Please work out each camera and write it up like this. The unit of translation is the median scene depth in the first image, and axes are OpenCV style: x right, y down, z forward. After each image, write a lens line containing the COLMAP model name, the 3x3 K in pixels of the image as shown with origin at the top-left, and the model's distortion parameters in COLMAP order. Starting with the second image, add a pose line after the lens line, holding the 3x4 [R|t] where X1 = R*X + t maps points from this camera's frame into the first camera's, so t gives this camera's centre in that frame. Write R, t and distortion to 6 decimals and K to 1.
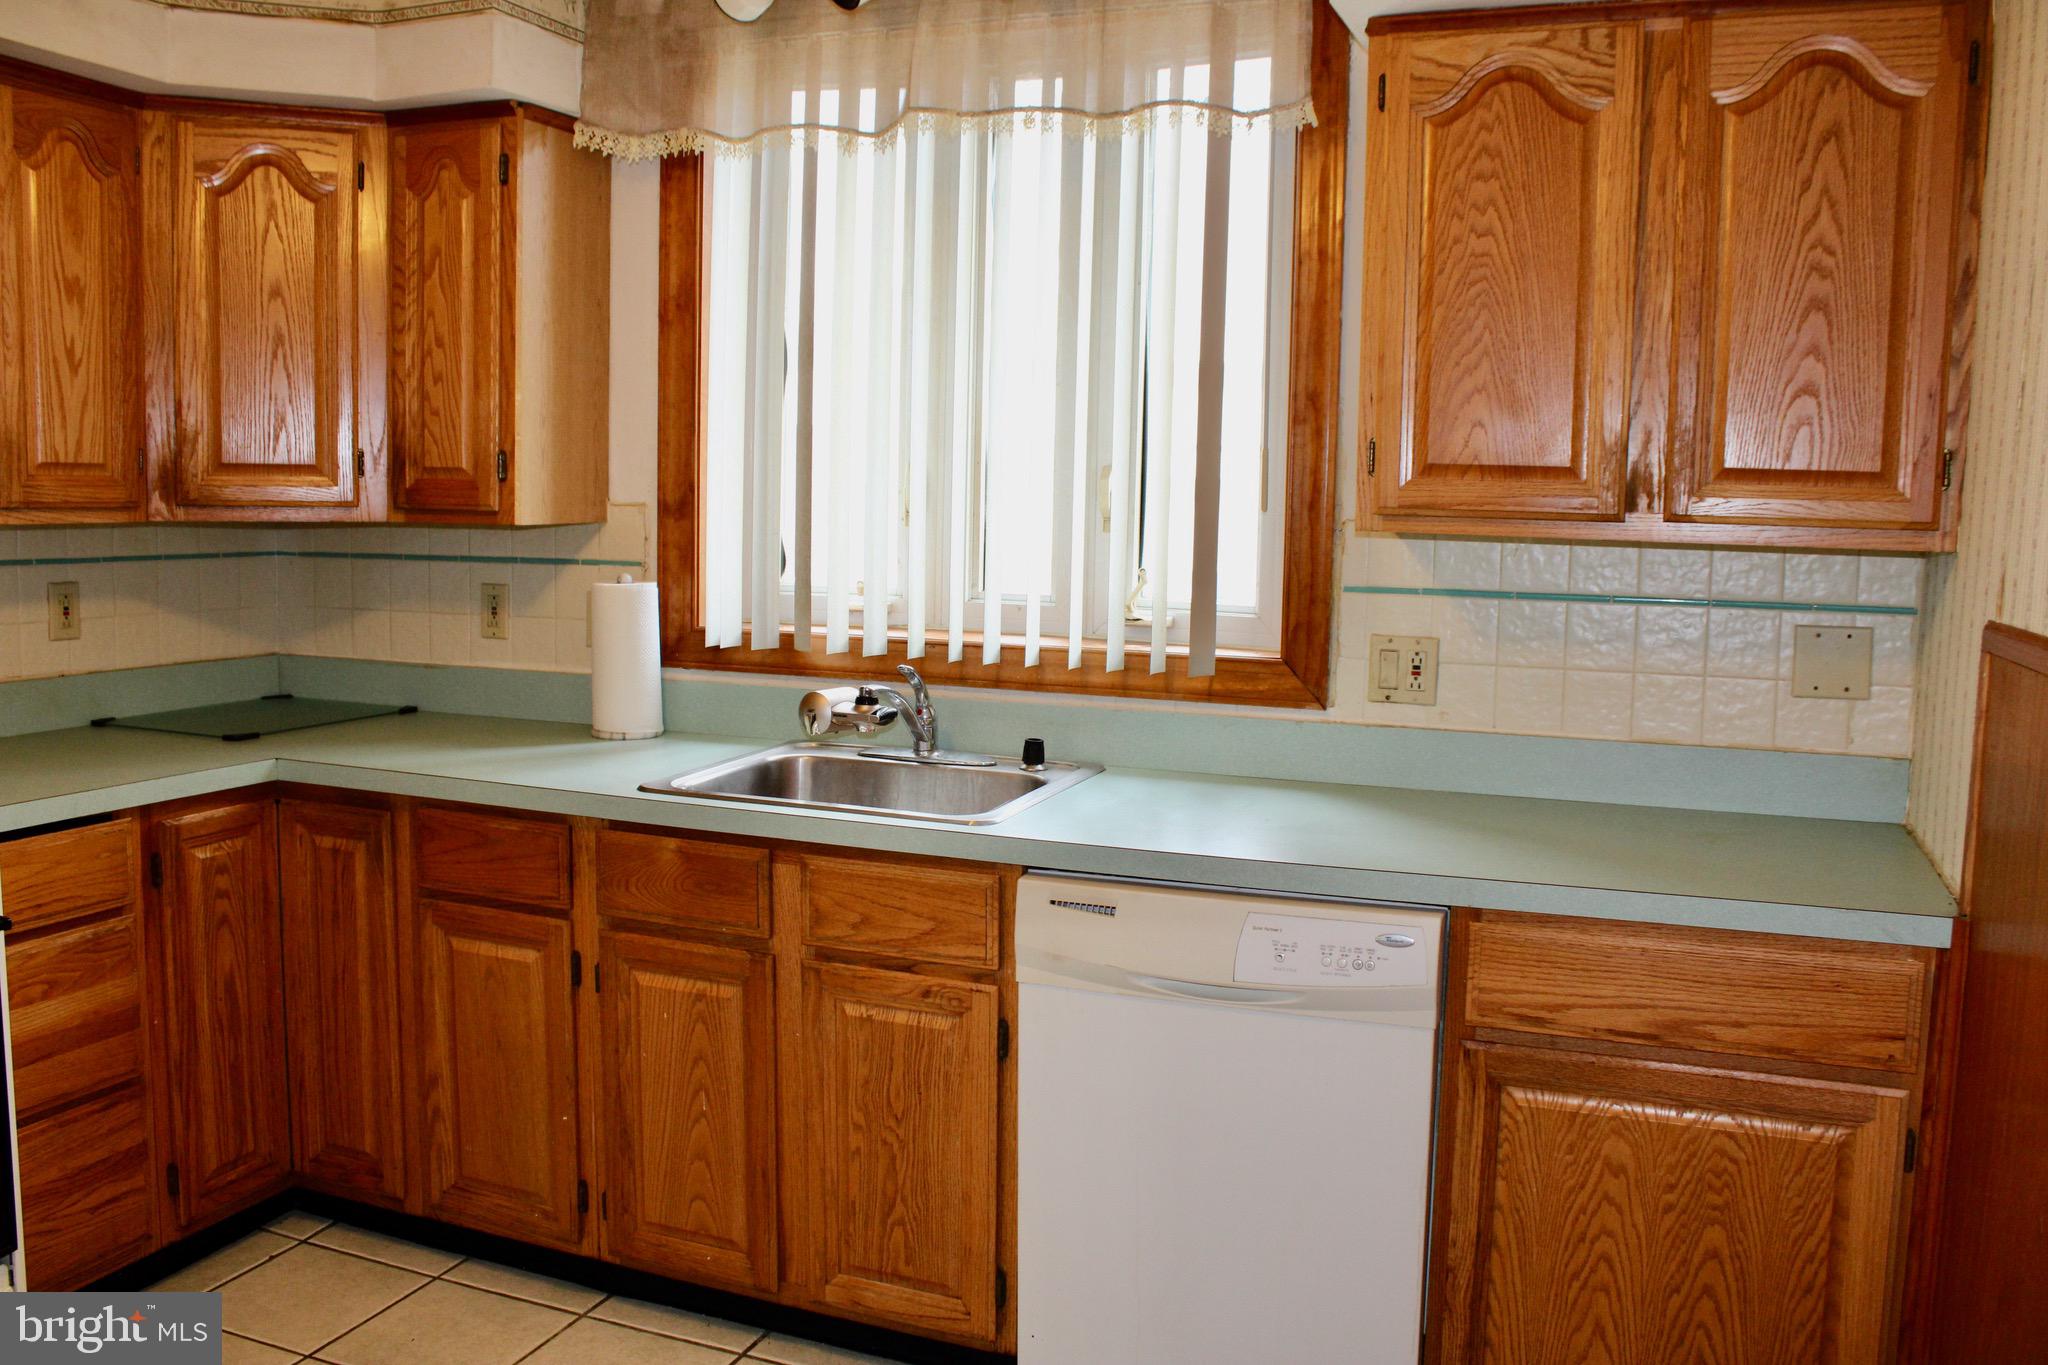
lens RADIAL K [[1691.8, 0, 1015.7], [0, 1691.8, 681.1], [0, 0, 1]] dist [-0.163296, 0.137394]
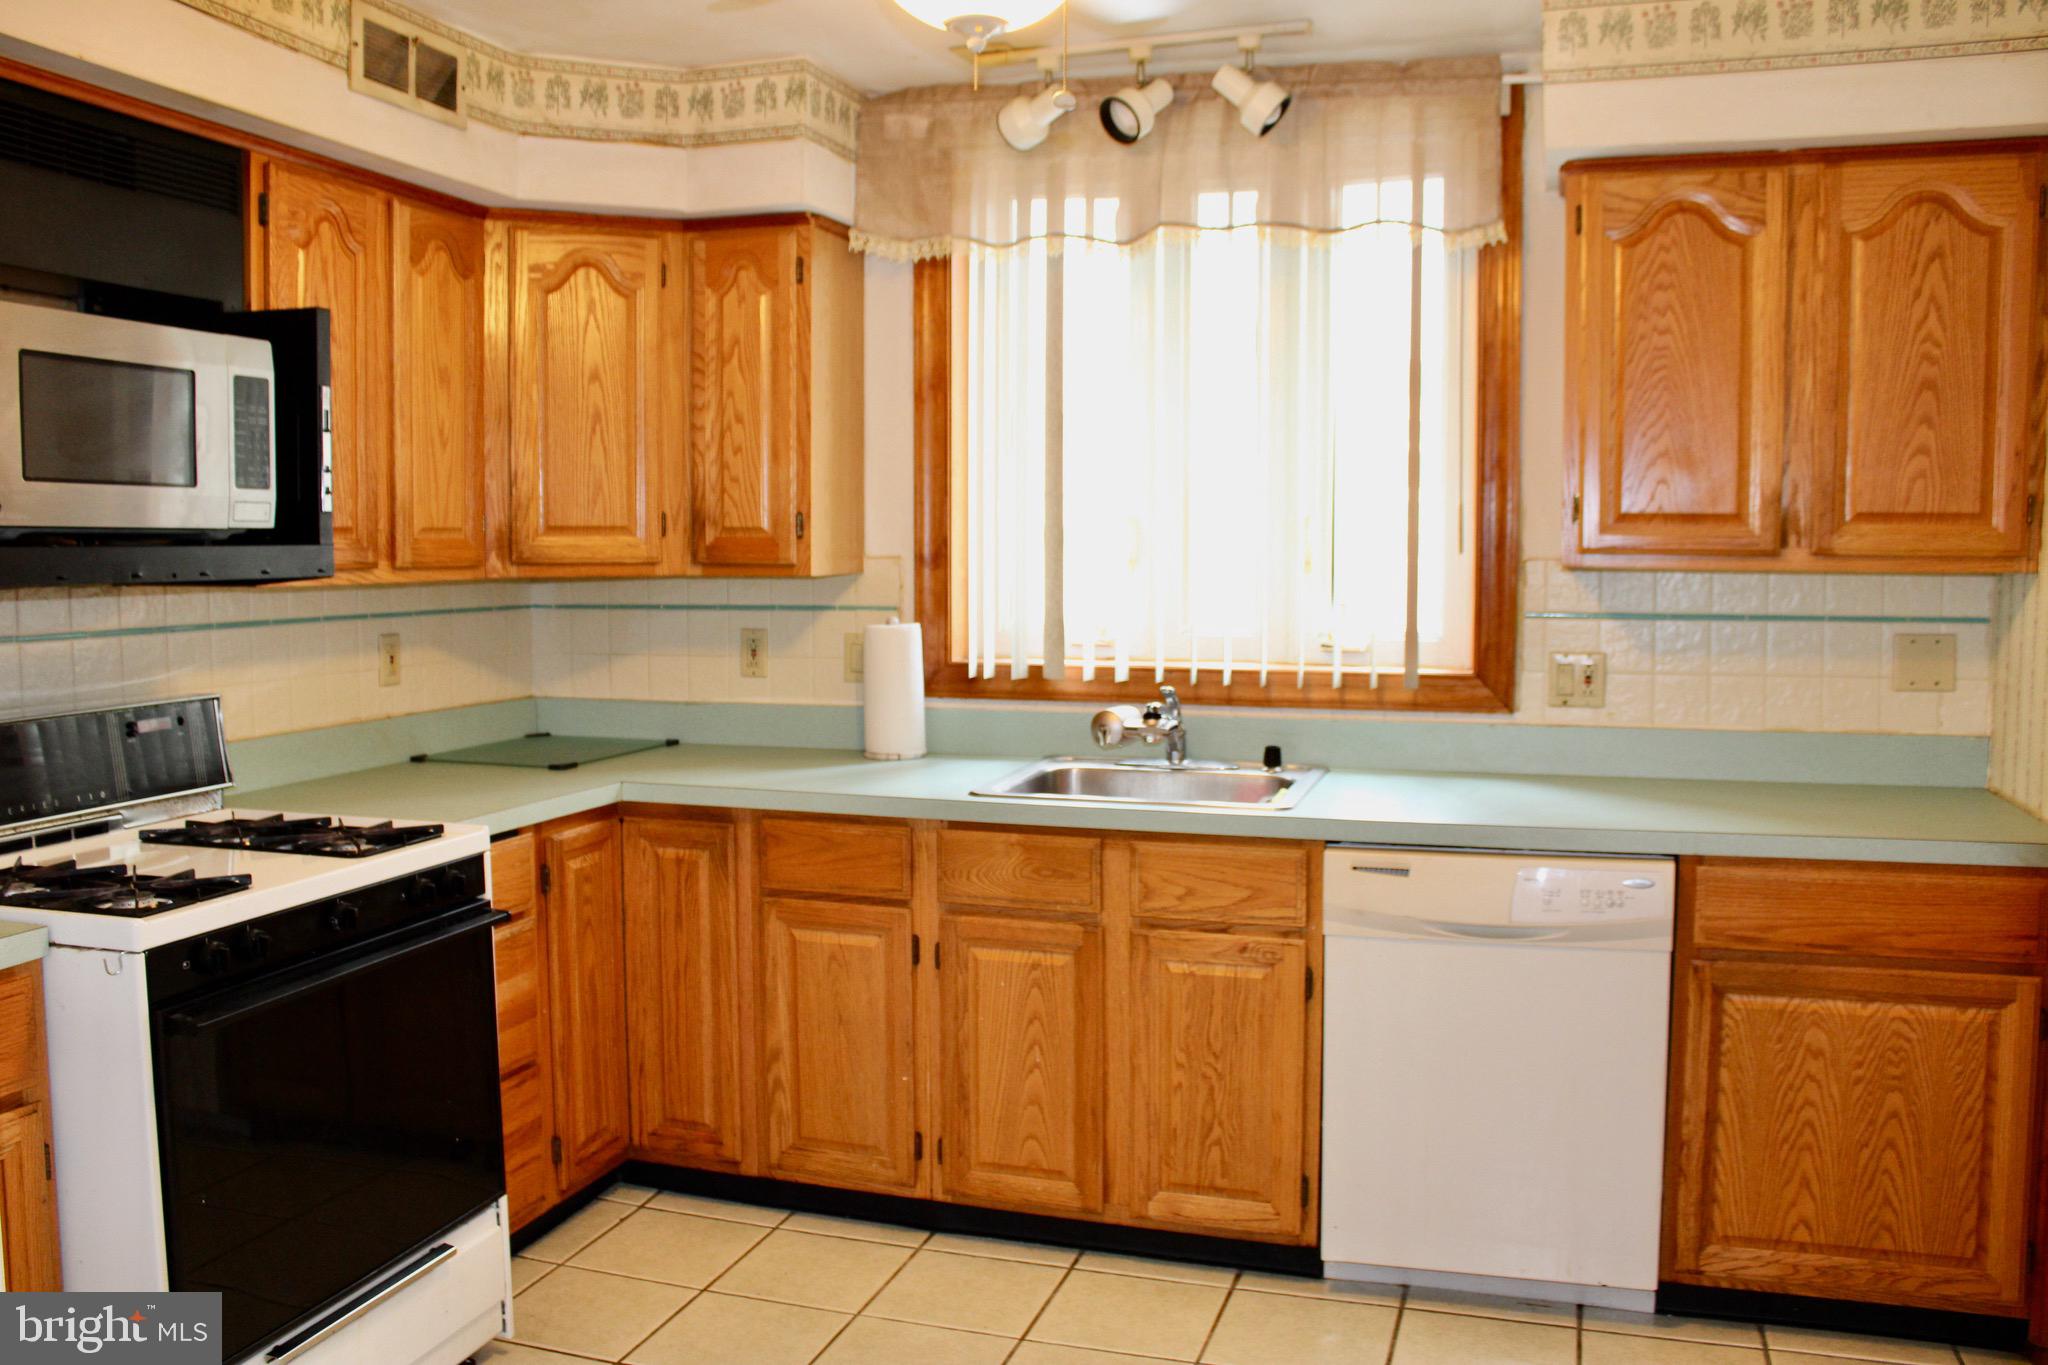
lens RADIAL K [[1691.8, 0, 1015.7], [0, 1691.8, 681.1], [0, 0, 1]] dist [-0.163296, 0.137394]
pose [[0.997787, -0.025213, 0.061526, -0.261819], [0.026928, 0.999267, -0.027210, 0.017116], [-0.060795, 0.028806, 0.997735, -0.198223]]
